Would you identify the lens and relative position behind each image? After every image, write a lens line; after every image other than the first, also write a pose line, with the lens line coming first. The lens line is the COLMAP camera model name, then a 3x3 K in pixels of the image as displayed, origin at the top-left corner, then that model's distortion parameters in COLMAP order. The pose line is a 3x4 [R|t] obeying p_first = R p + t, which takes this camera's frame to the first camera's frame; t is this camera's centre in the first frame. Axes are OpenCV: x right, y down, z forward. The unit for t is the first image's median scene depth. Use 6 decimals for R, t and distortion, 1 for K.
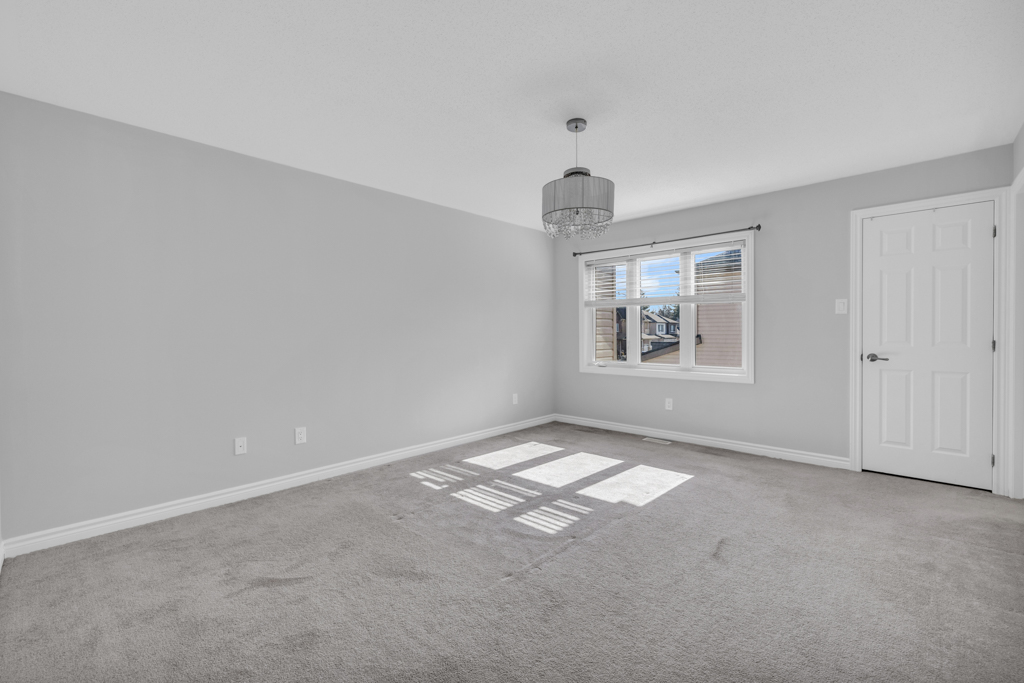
lens RADIAL K [[430.1, 0, 518.4], [0, 430.1, 338.1], [0, 0, 1]] dist [0.000670, 0.000033]
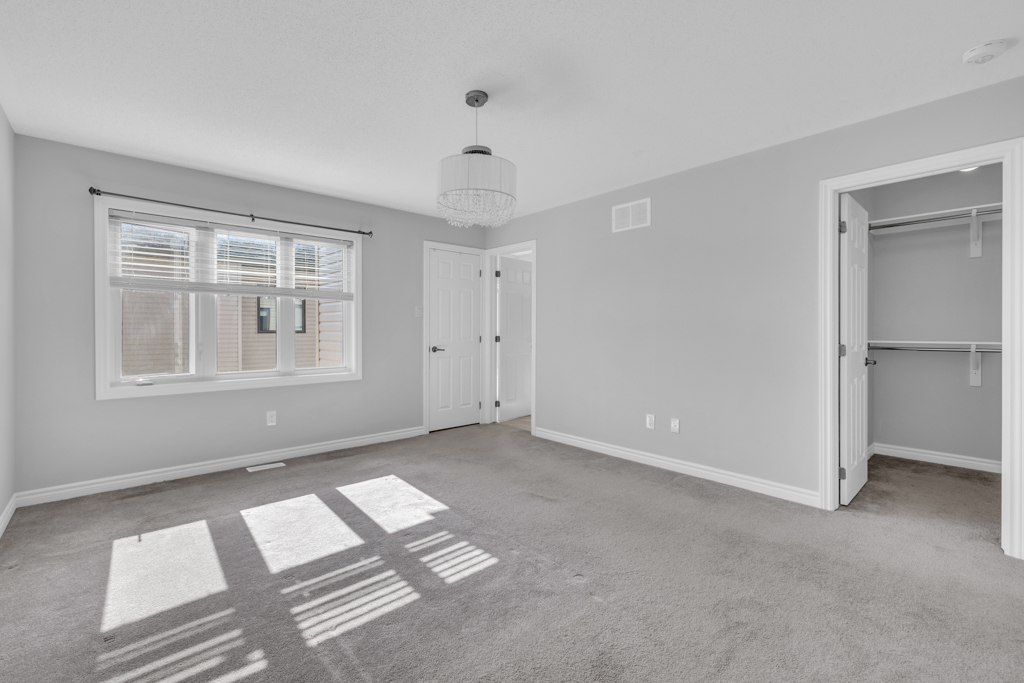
lens RADIAL K [[430.1, 0, 513.5], [0, 430.1, 335.6], [0, 0, 1]] dist [0.000670, 0.000033]
pose [[0.120475, -0.010254, 0.992663, -0.541175], [0.006881, 0.999931, 0.009494, -0.011476], [-0.992693, 0.005687, 0.120537, 0.586355]]
